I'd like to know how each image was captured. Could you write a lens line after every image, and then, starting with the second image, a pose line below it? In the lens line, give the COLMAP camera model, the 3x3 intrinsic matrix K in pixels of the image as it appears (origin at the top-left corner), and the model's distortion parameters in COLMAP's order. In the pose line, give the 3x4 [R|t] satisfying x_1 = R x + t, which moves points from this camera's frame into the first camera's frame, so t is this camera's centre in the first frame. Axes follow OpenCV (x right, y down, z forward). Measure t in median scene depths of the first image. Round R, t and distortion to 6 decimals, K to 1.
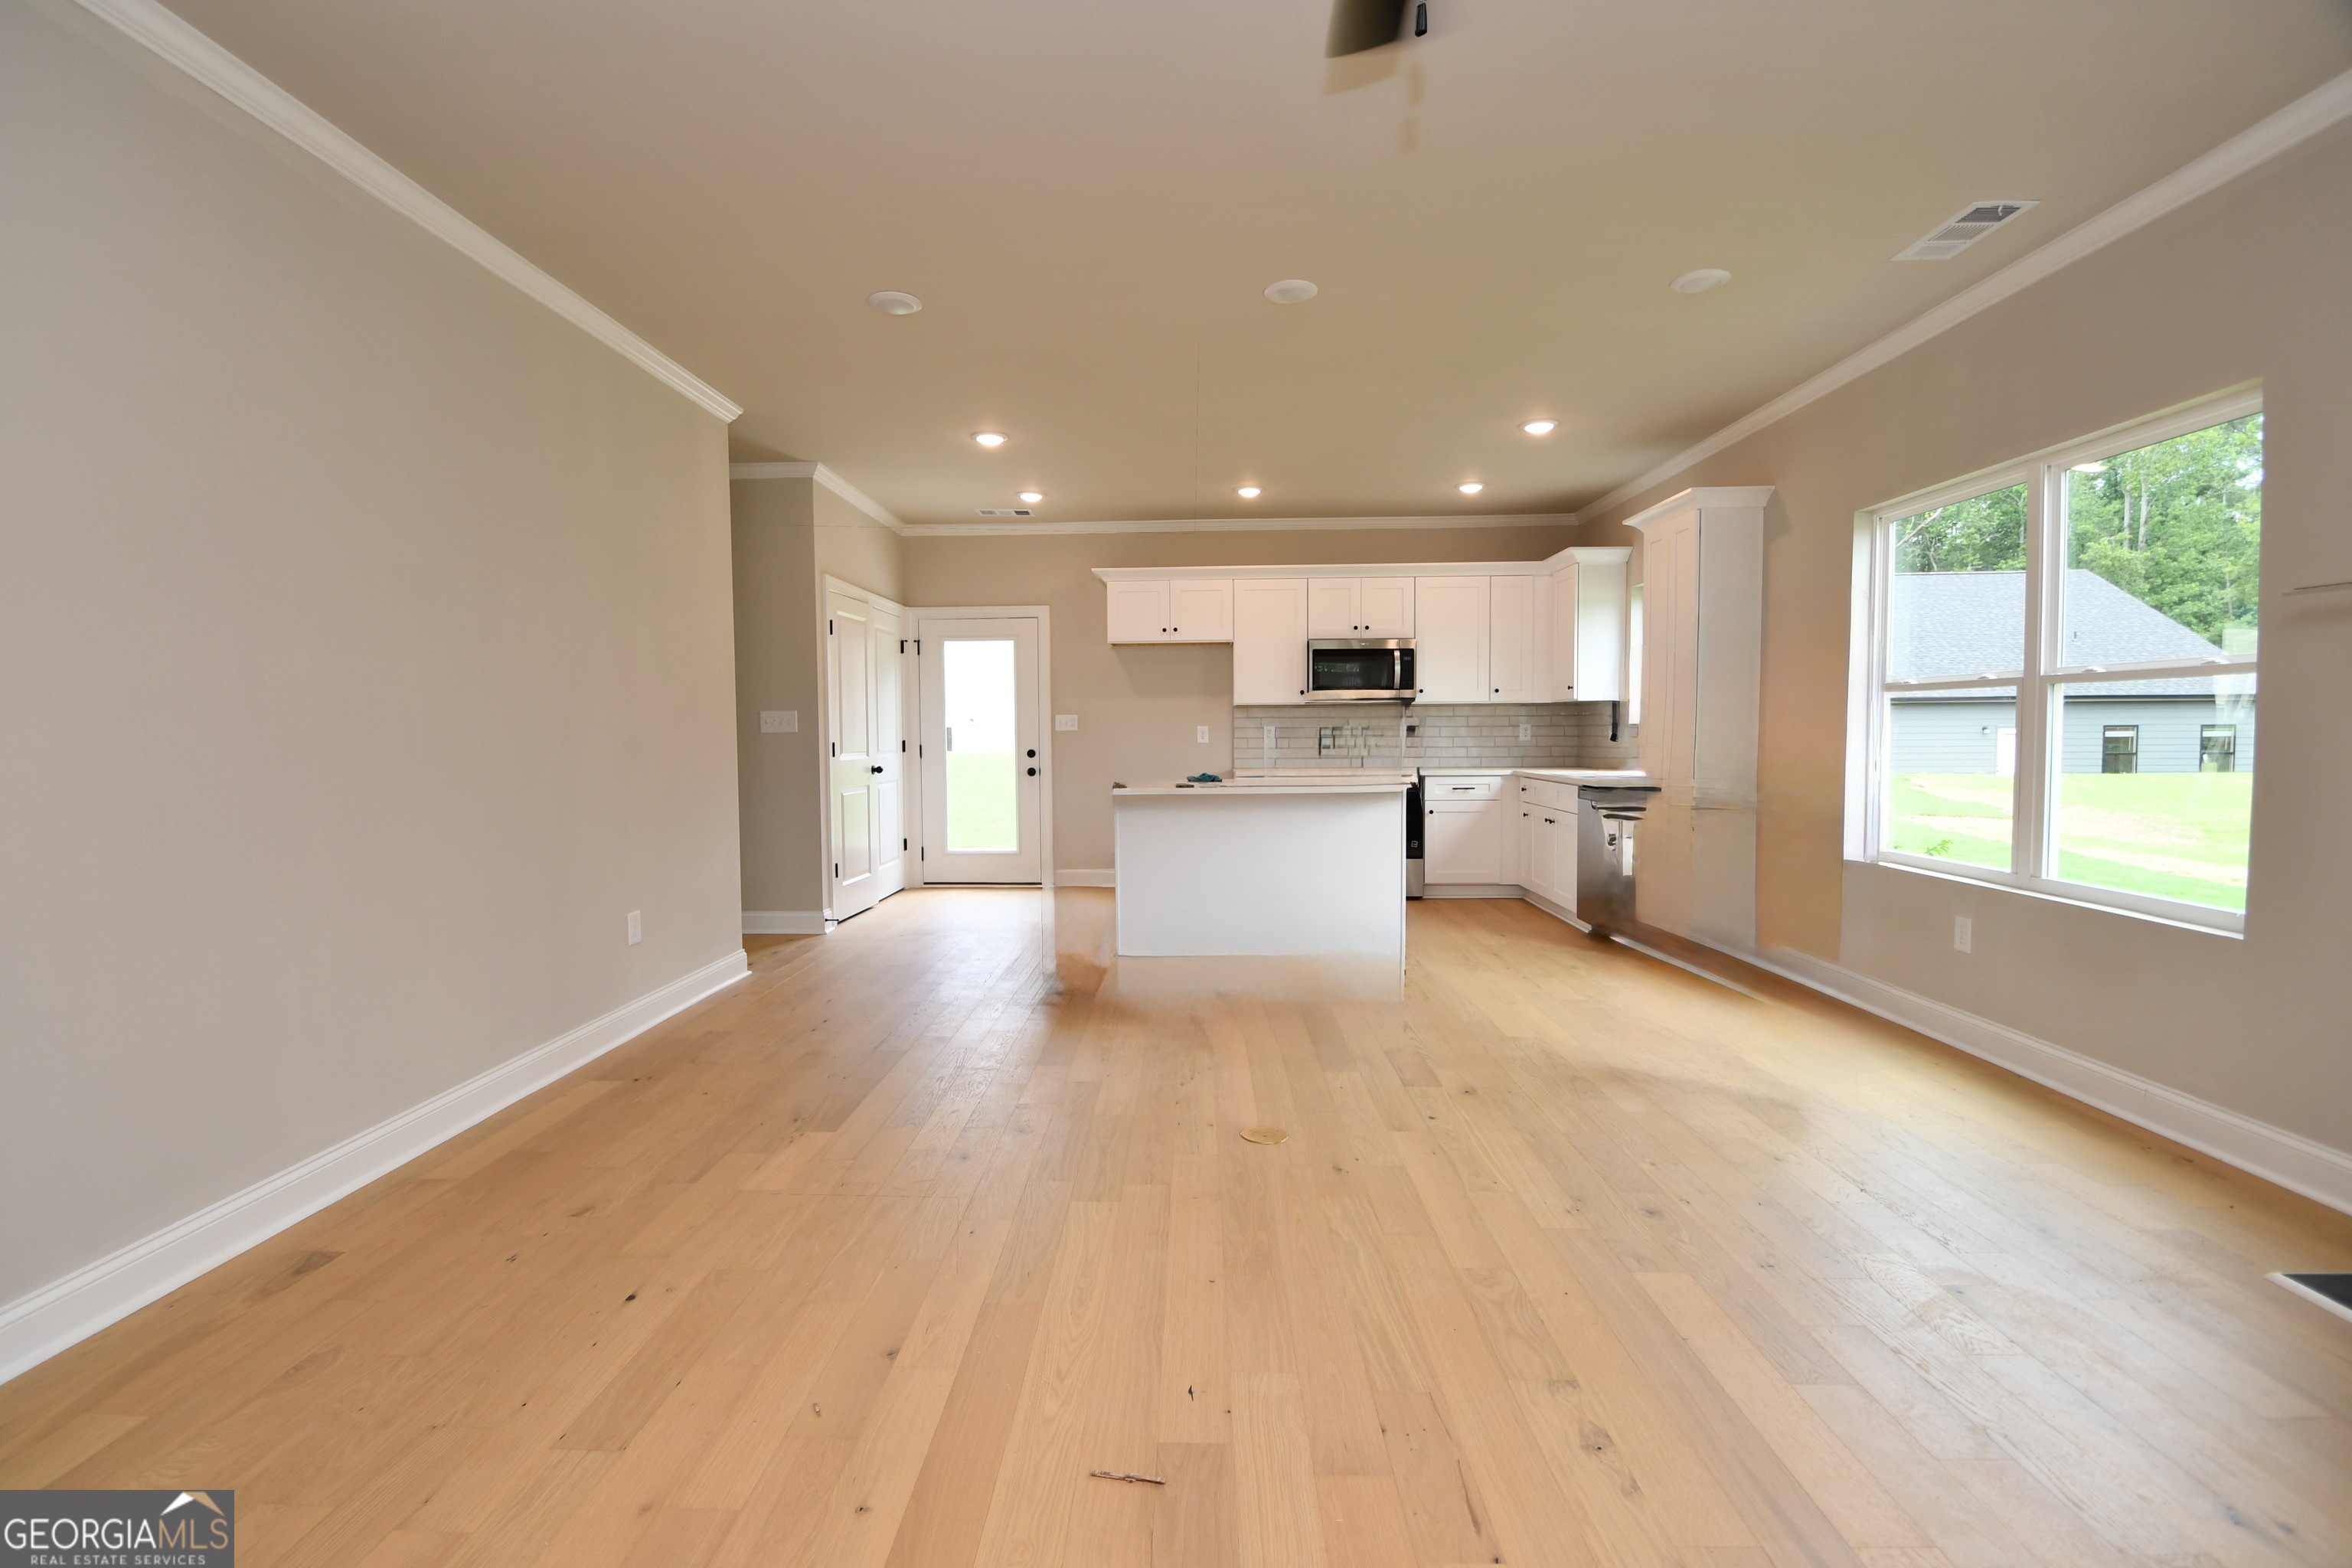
lens RADIAL K [[1075.8, 0, 1176.0], [0, 1075.8, 784.0], [0, 0, 1]] dist [0.020145, -0.000001]
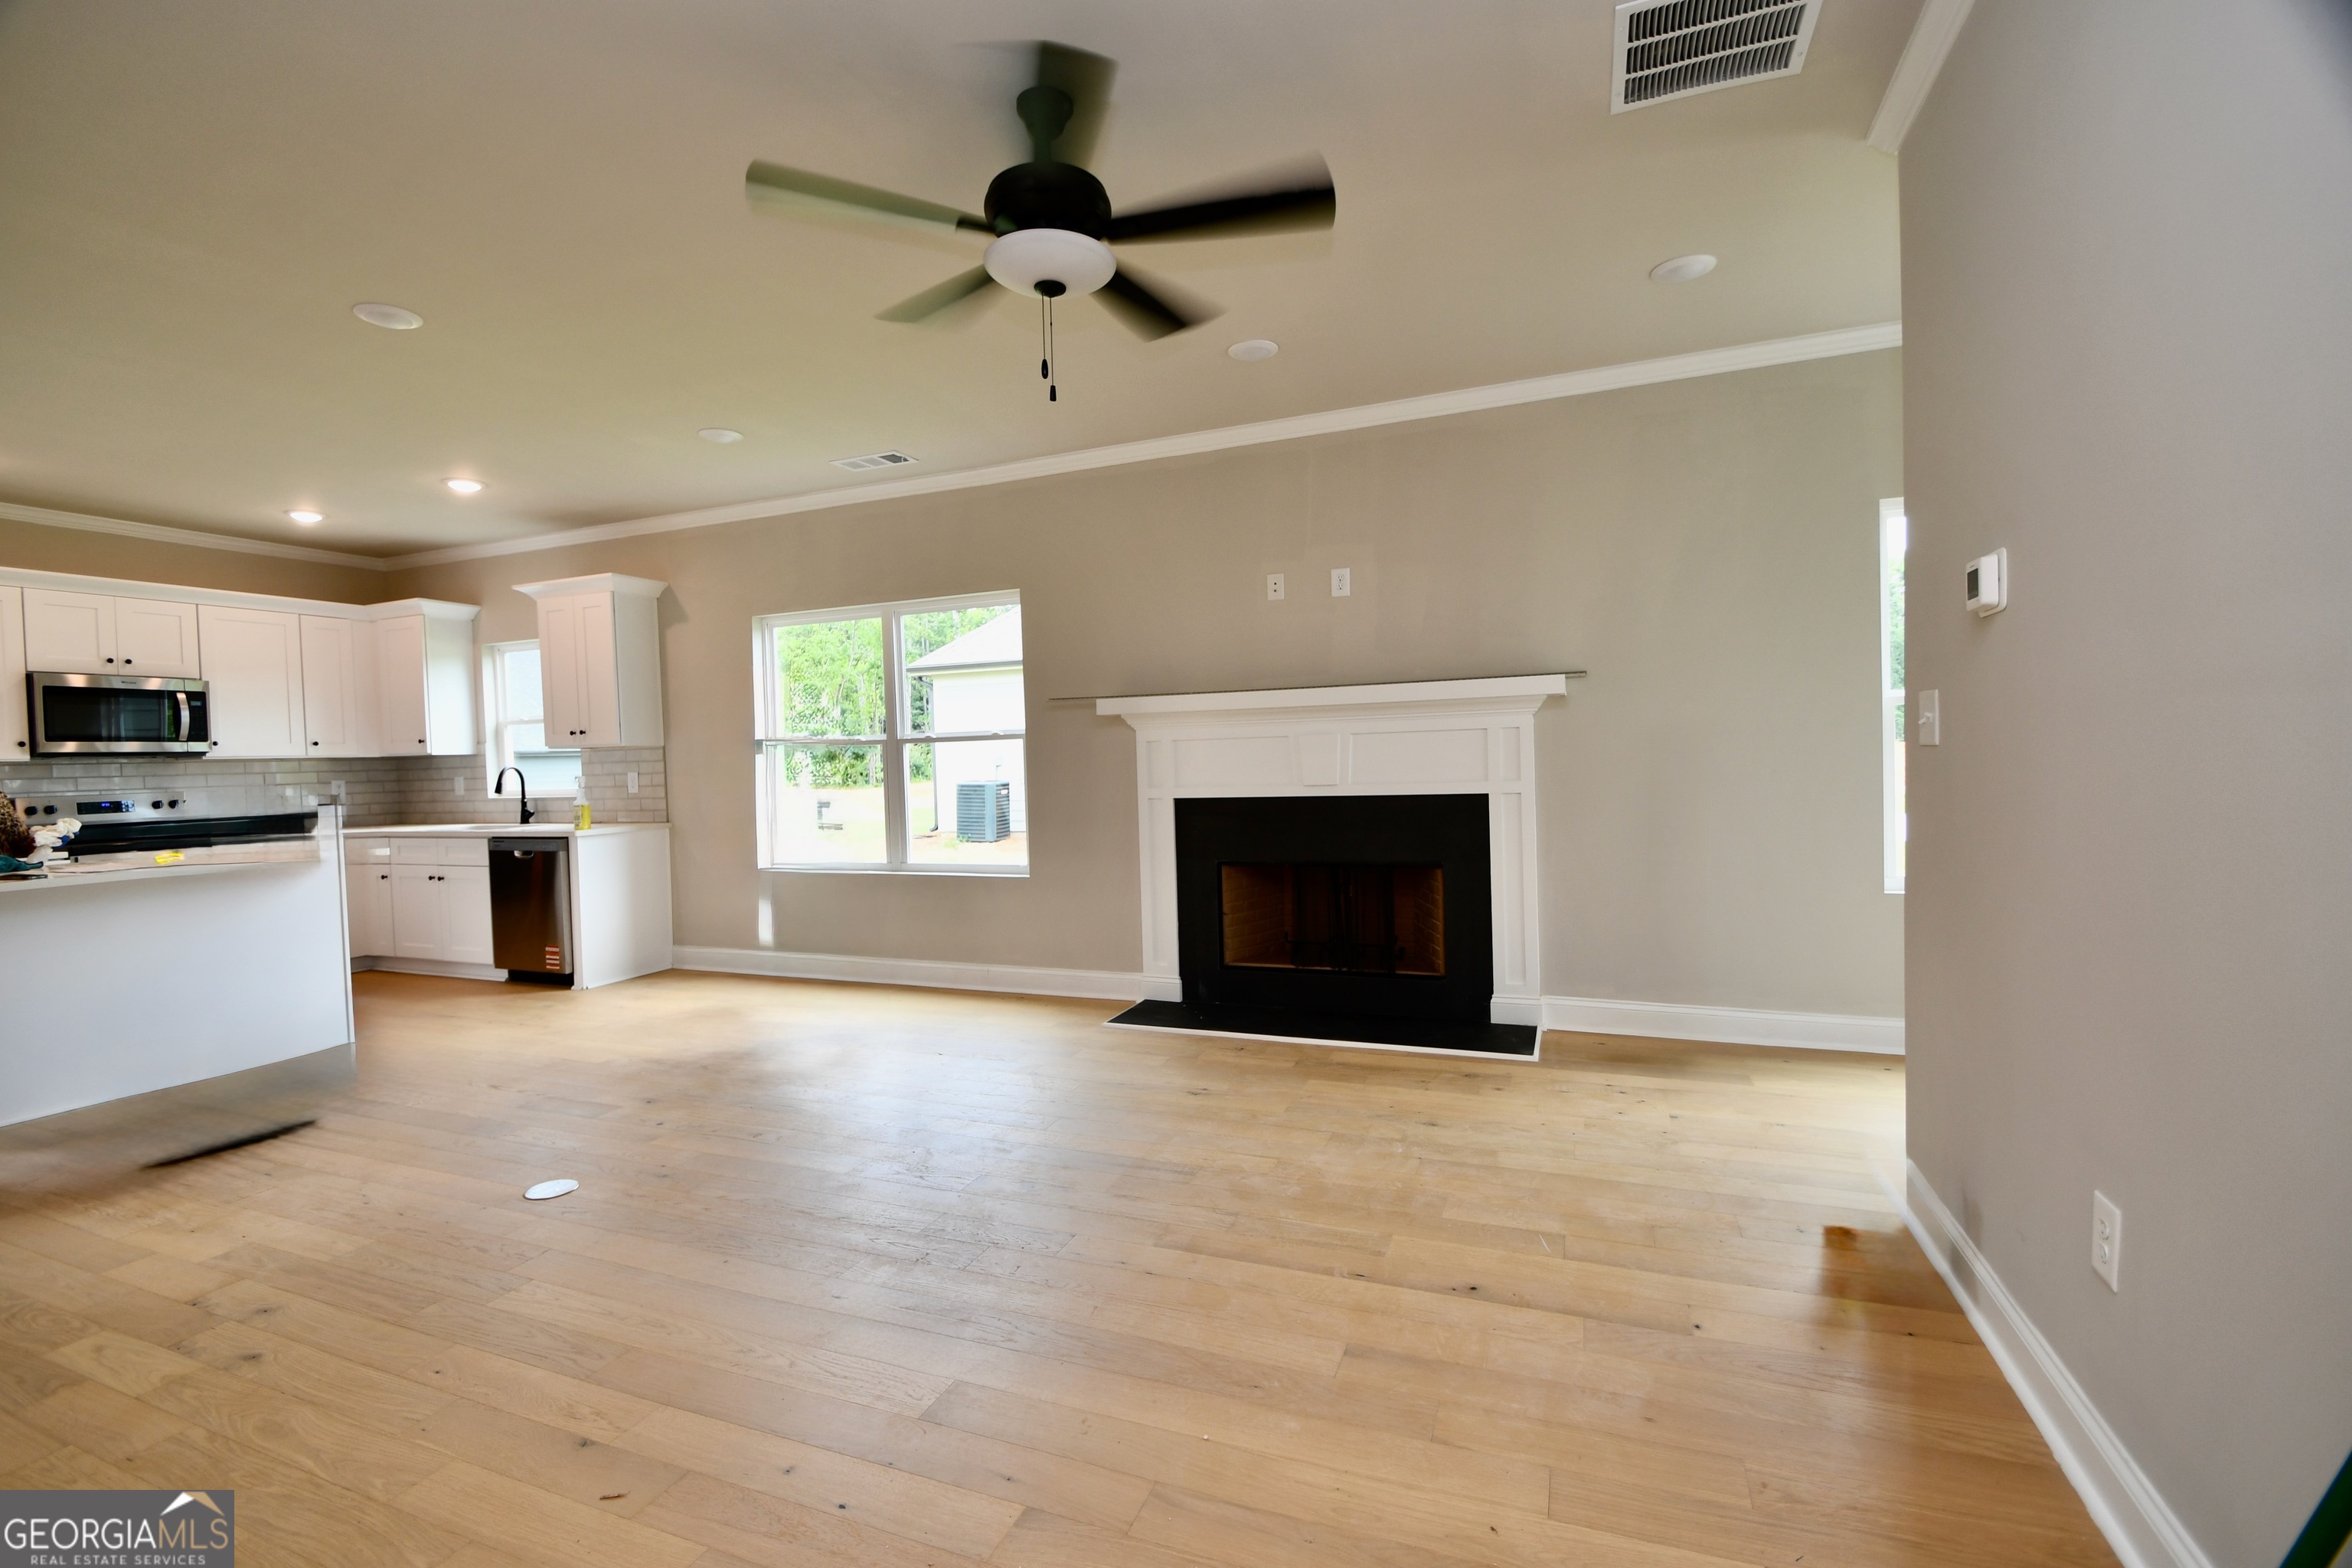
lens RADIAL K [[1077.2, 0, 1131.6], [0, 1077.2, 784.3], [0, 0, 1]] dist [-0.001480, -0.000300]
pose [[0.354995, -0.028276, 0.934441, -0.296276], [0.074617, 0.997211, 0.001828, -0.004212], [-0.931886, 0.069076, 0.356114, 0.056348]]
